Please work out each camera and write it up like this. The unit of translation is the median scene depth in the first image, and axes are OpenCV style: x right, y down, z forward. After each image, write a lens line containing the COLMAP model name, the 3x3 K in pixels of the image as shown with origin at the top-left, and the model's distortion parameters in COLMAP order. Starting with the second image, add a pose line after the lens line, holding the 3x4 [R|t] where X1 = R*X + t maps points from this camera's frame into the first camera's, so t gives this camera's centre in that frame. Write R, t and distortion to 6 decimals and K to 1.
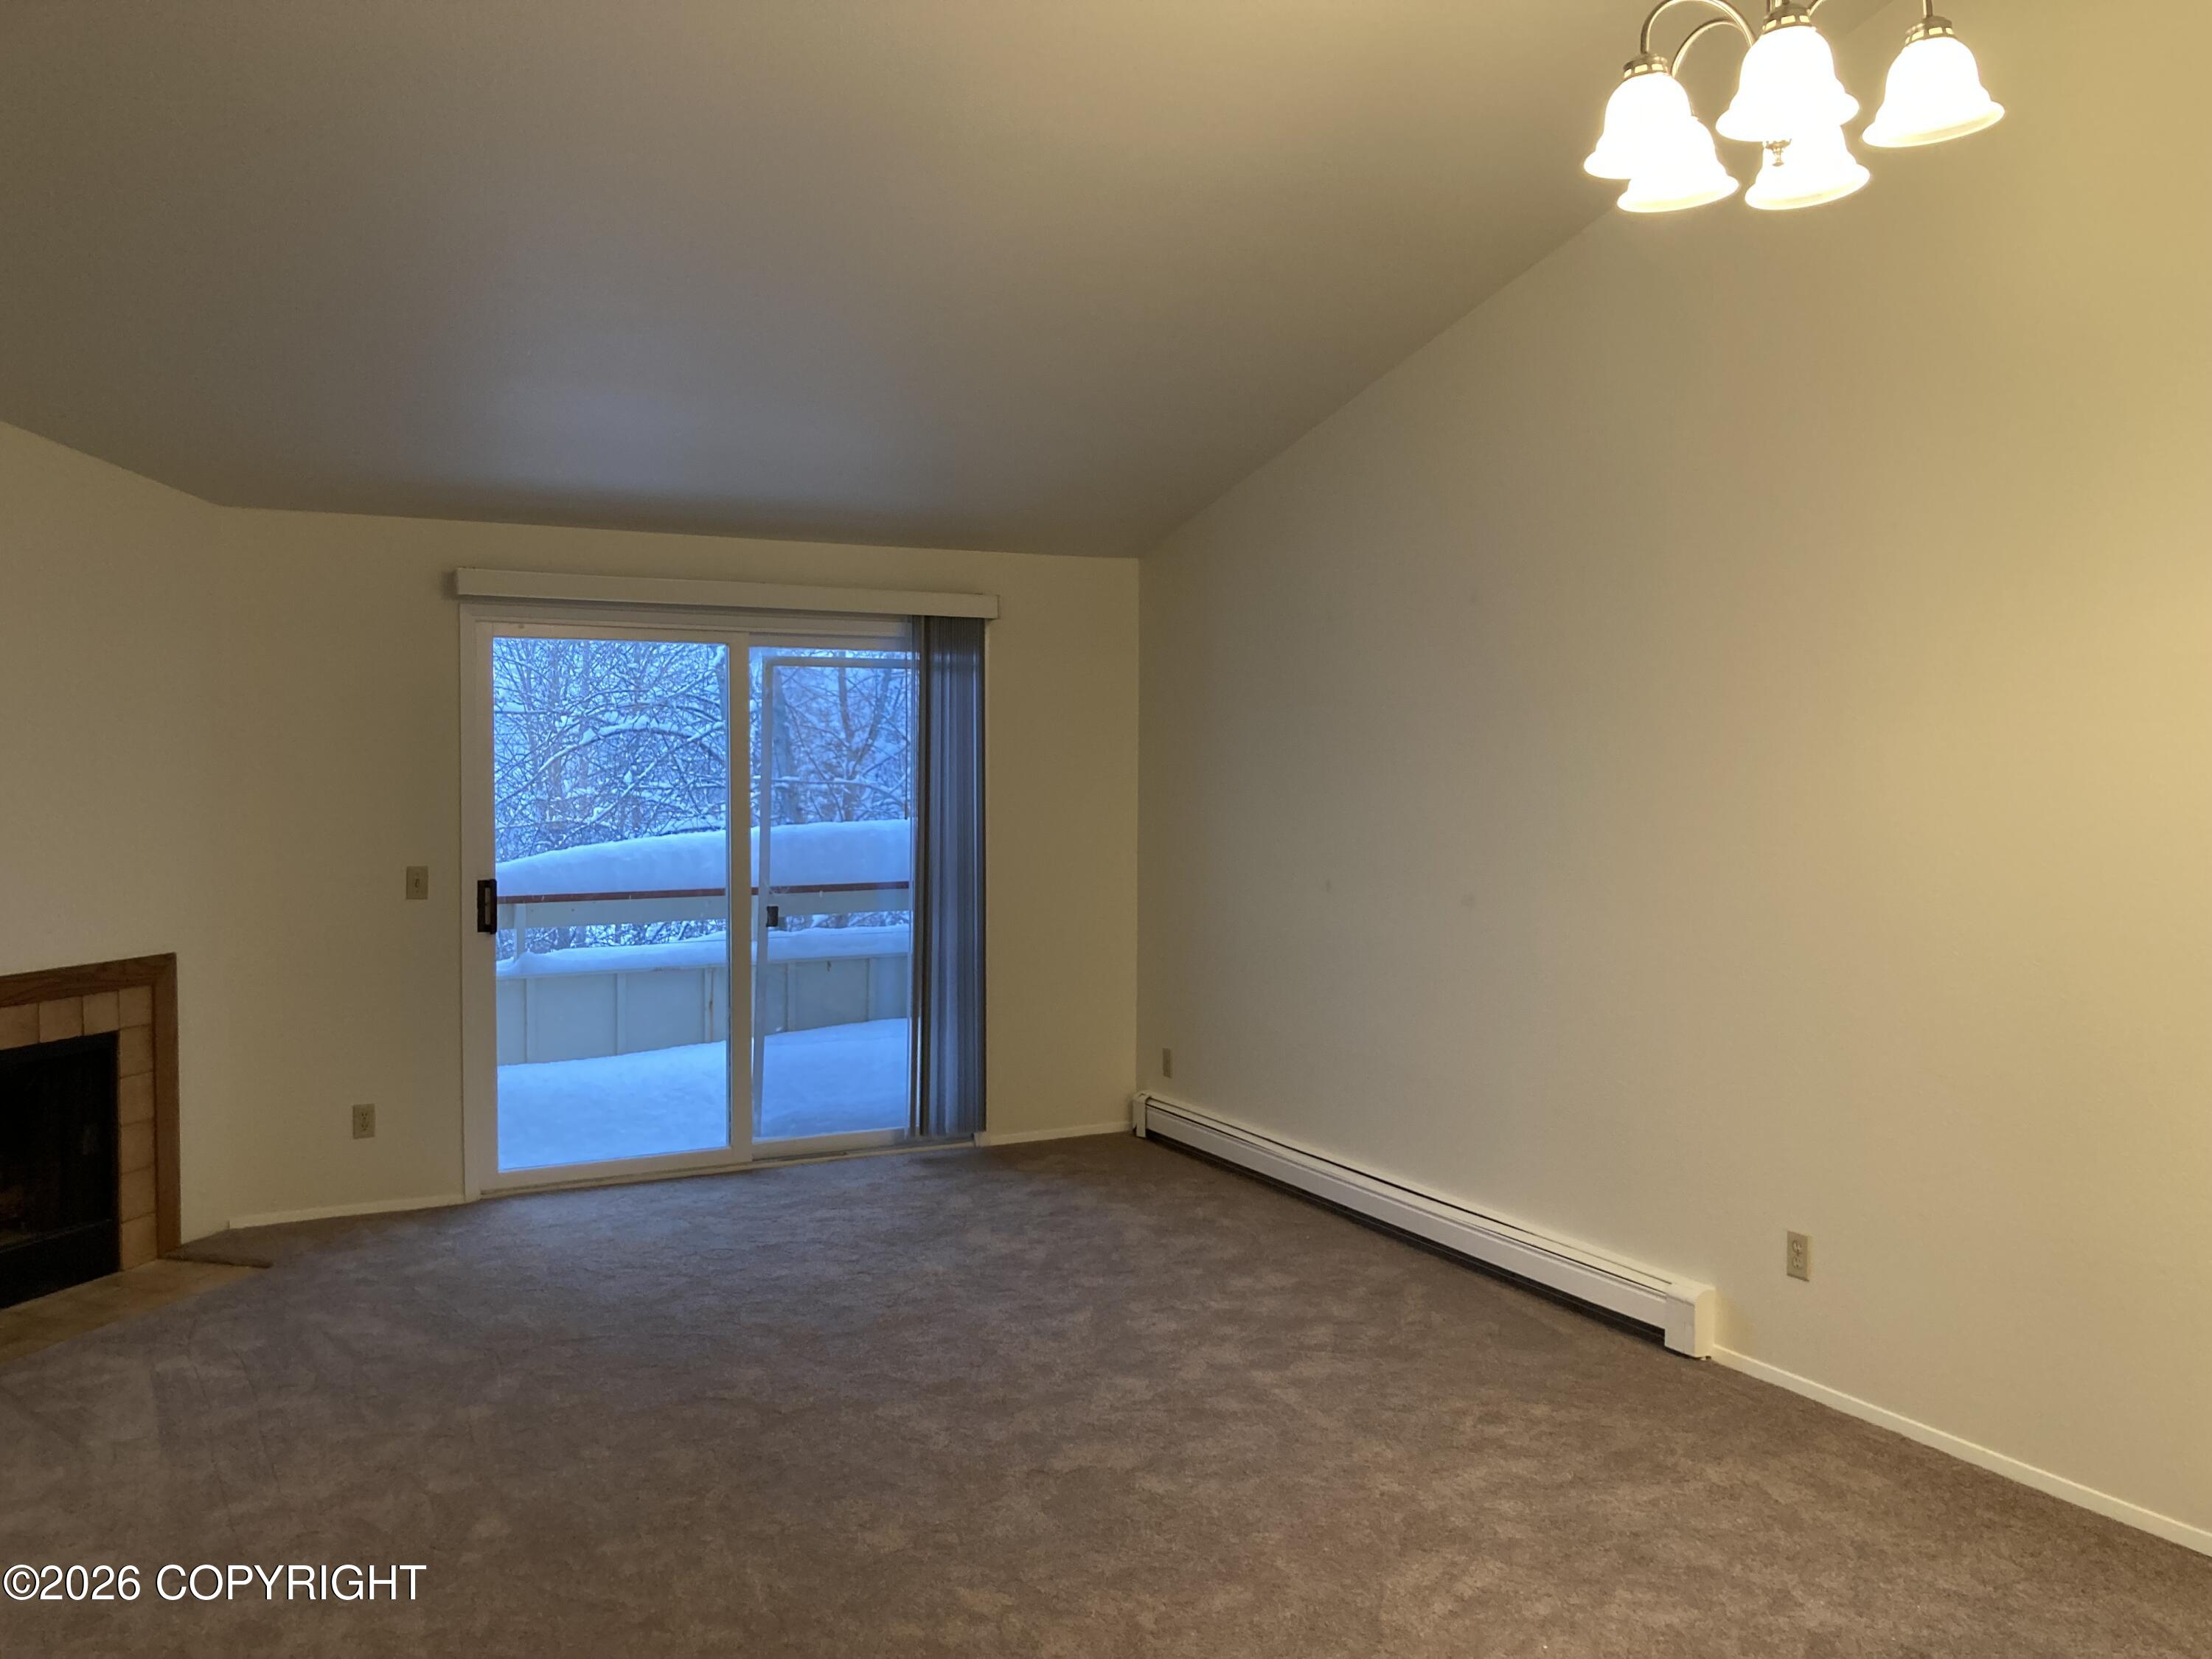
lens RADIAL K [[1792.4, 0, 1101.5], [0, 1792.4, 815.5], [0, 0, 1]] dist [0.037015, 0.004444]
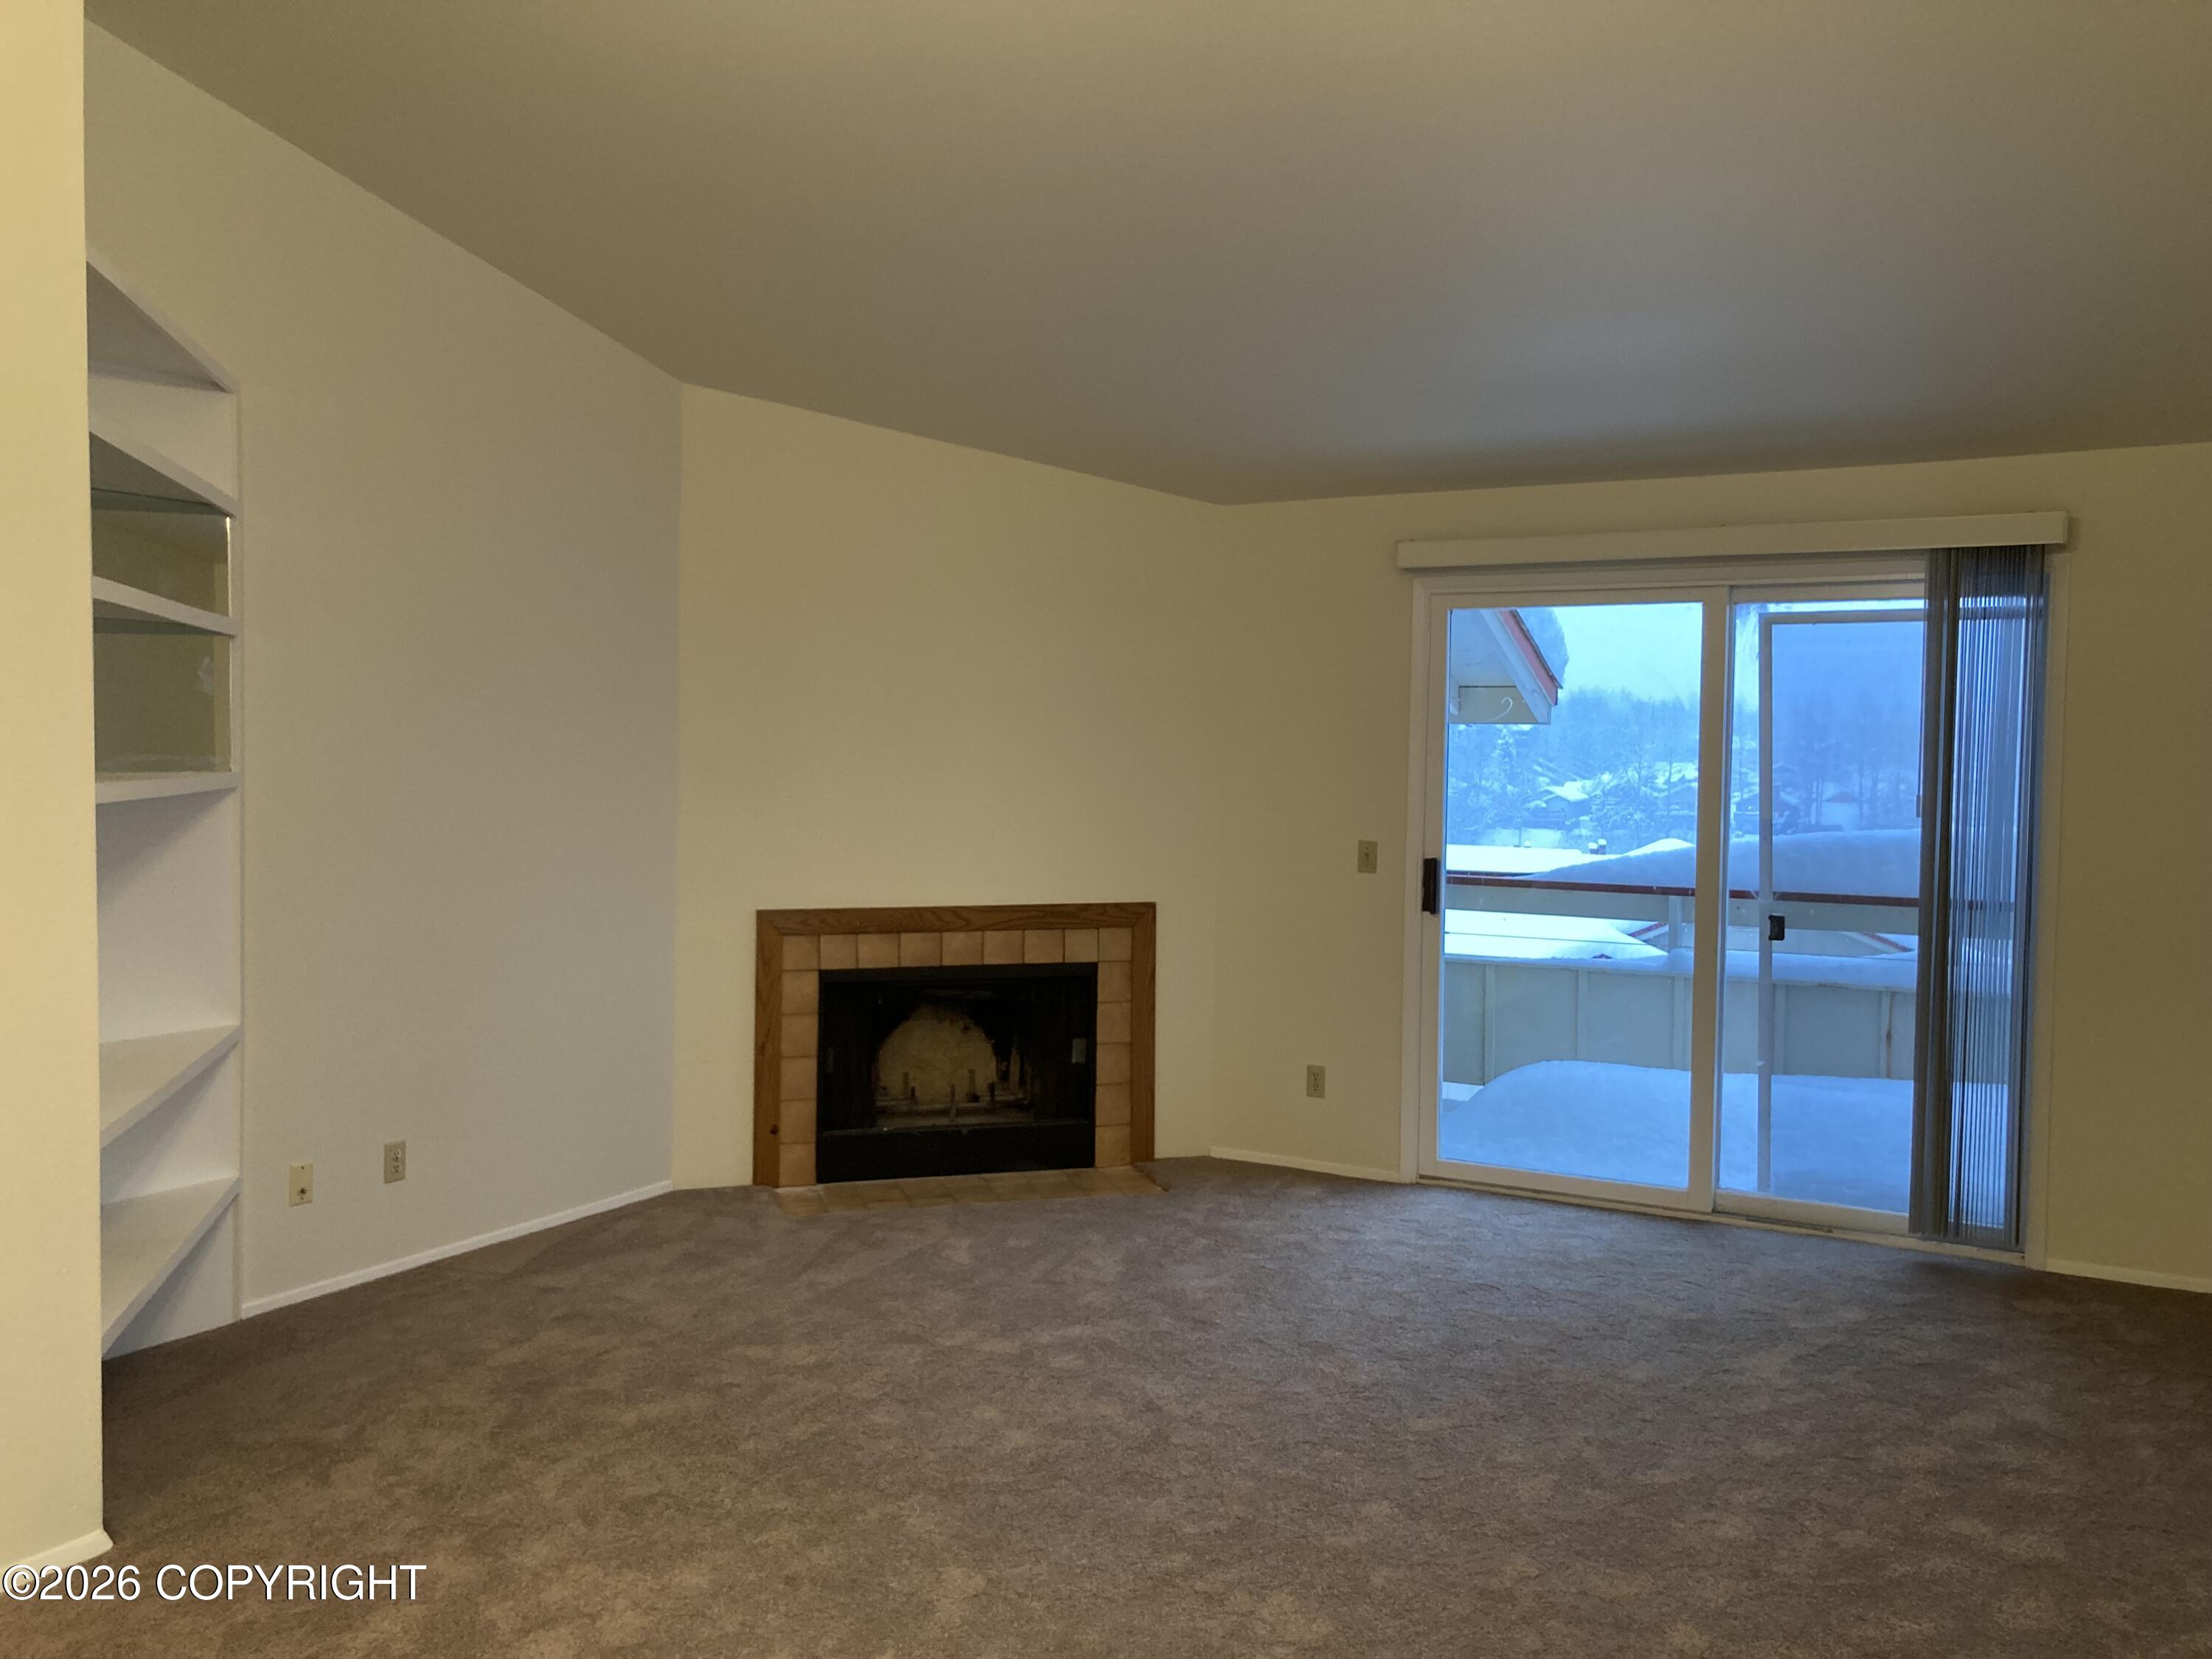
lens RADIAL K [[1792.4, 0, 1101.5], [0, 1792.4, 815.5], [0, 0, 1]] dist [0.037015, 0.004444]
pose [[0.581147, 0.042097, -0.812709, 0.379946], [-0.040742, 0.998914, 0.022609, -0.002110], [0.812778, 0.019972, 0.582231, 0.316451]]
